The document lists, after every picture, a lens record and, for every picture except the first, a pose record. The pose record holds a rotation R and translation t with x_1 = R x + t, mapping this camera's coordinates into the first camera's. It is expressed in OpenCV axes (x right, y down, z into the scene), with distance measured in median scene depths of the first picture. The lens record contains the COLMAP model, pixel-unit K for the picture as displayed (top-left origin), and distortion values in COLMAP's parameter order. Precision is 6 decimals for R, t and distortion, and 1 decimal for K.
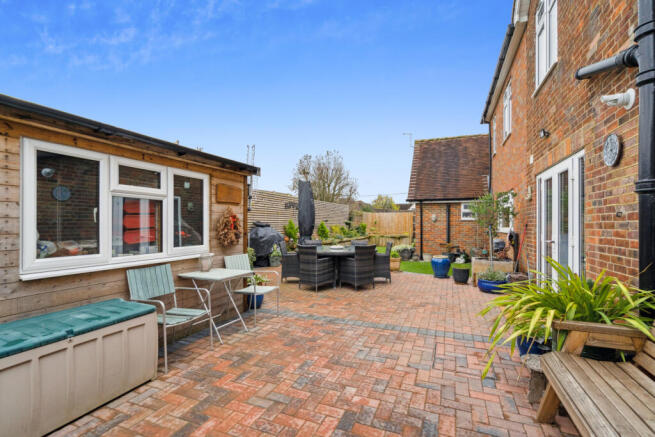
lens RADIAL K [[301.7, 0, 328.0], [0, 301.7, 222.5], [0, 0, 1]] dist [-0.000832, 0.000264]
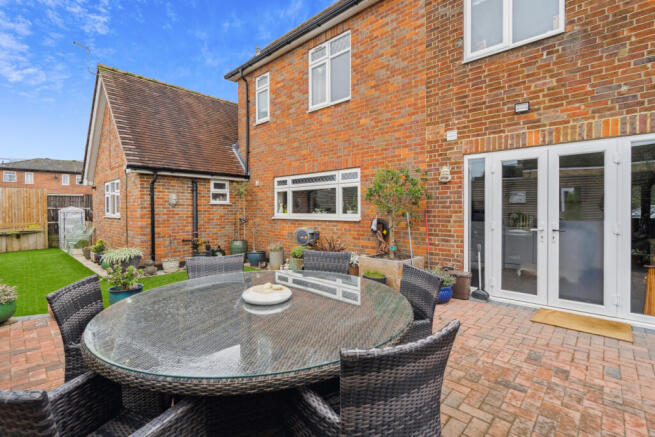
lens RADIAL K [[301.7, 0, 328.0], [0, 301.7, 211.7], [0, 0, 1]] dist [-0.000832, 0.000264]
pose [[0.348619, -0.009626, 0.937215, -0.123756], [-0.003188, 0.999929, 0.011456, 0.001356], [-0.937259, -0.006982, 0.348564, 0.489366]]
